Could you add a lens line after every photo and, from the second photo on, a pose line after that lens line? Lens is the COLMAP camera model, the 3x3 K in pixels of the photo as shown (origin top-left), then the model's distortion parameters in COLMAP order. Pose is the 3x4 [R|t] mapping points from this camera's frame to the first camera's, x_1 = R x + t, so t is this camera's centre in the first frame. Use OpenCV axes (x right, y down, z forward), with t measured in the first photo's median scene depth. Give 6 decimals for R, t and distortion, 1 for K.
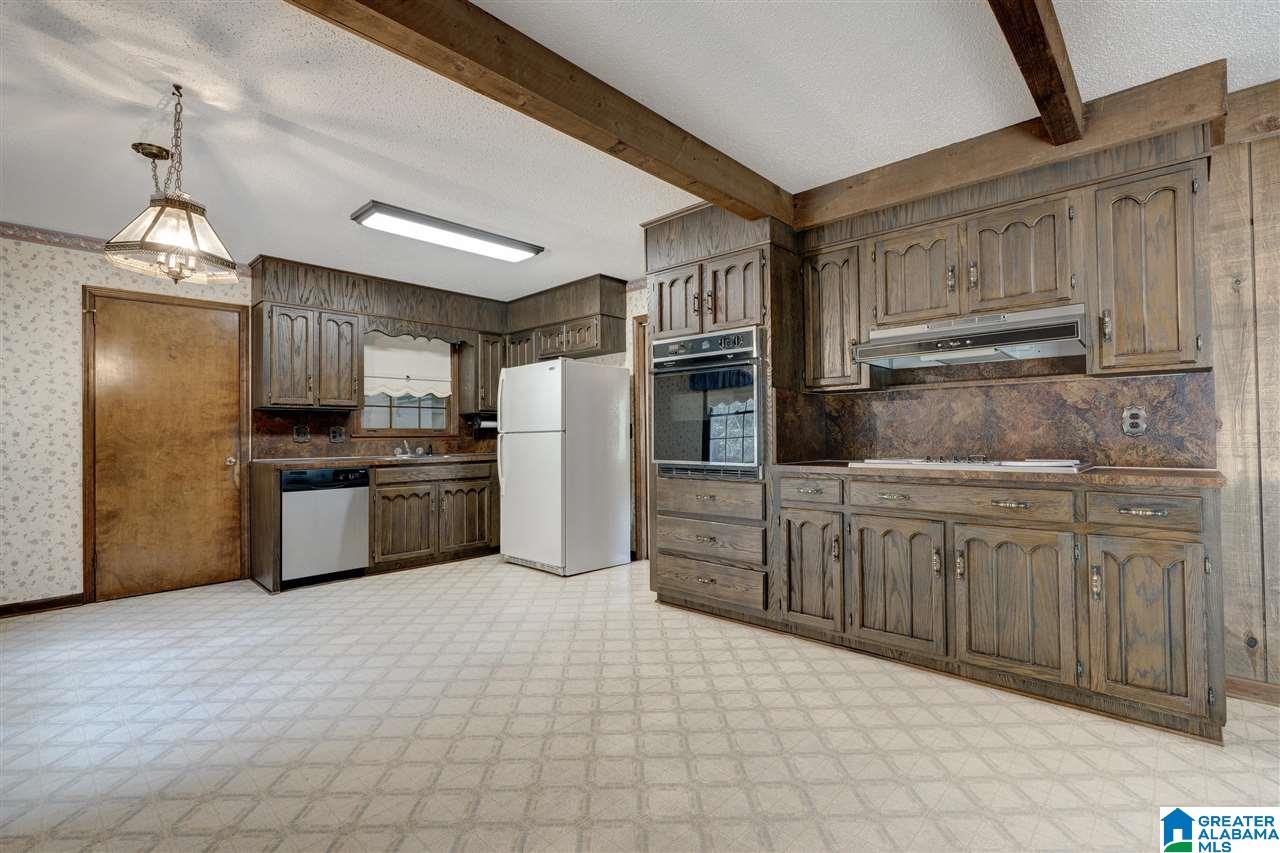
lens RADIAL K [[583.8, 0, 643.9], [0, 583.8, 425.4], [0, 0, 1]] dist [-0.002320, 0.001724]
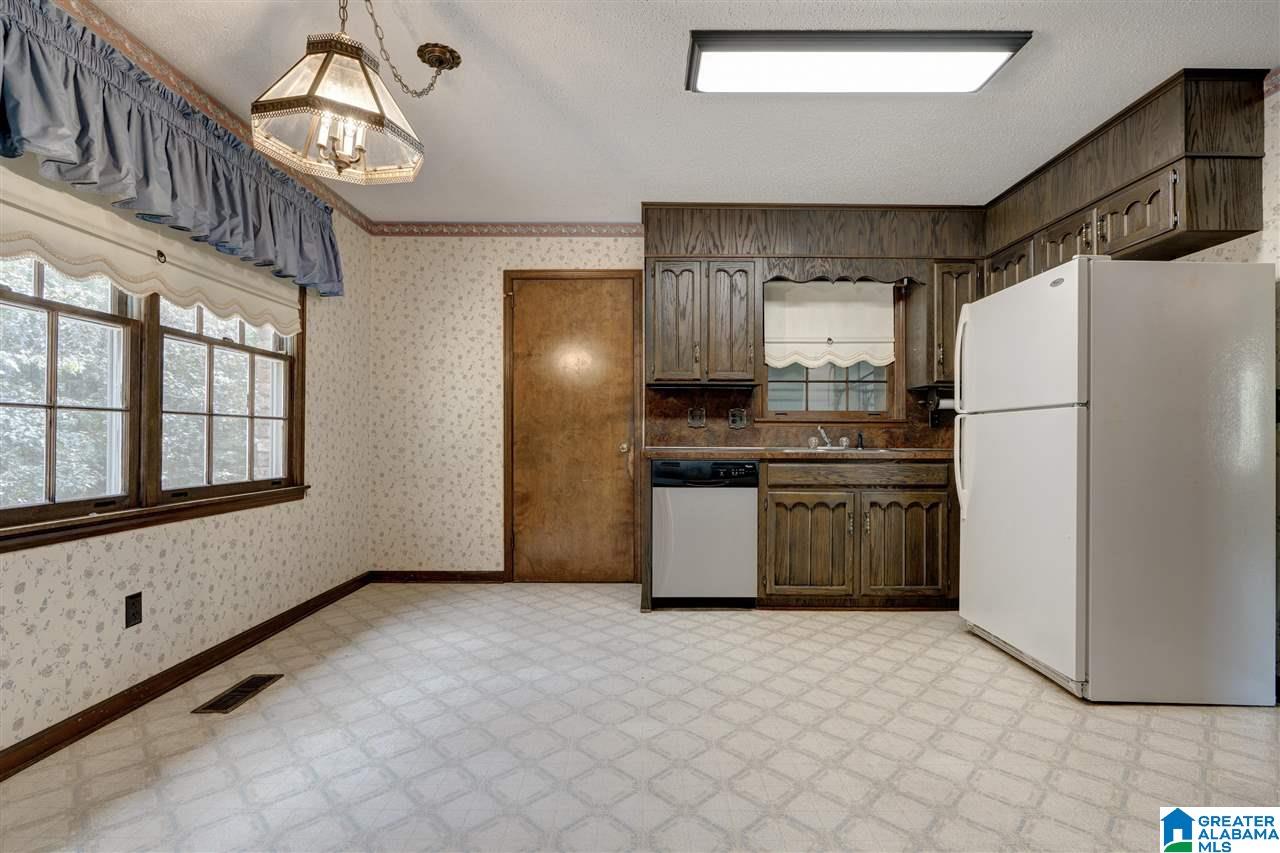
lens RADIAL K [[605.4, 0, 636.7], [0, 605.4, 429.1], [0, 0, 1]] dist [-0.004586, -0.000444]
pose [[0.684569, 0.005115, -0.728931, -0.024482], [0.003315, 0.999943, 0.010131, 0.023517], [0.728941, -0.009352, 0.684513, 0.373630]]
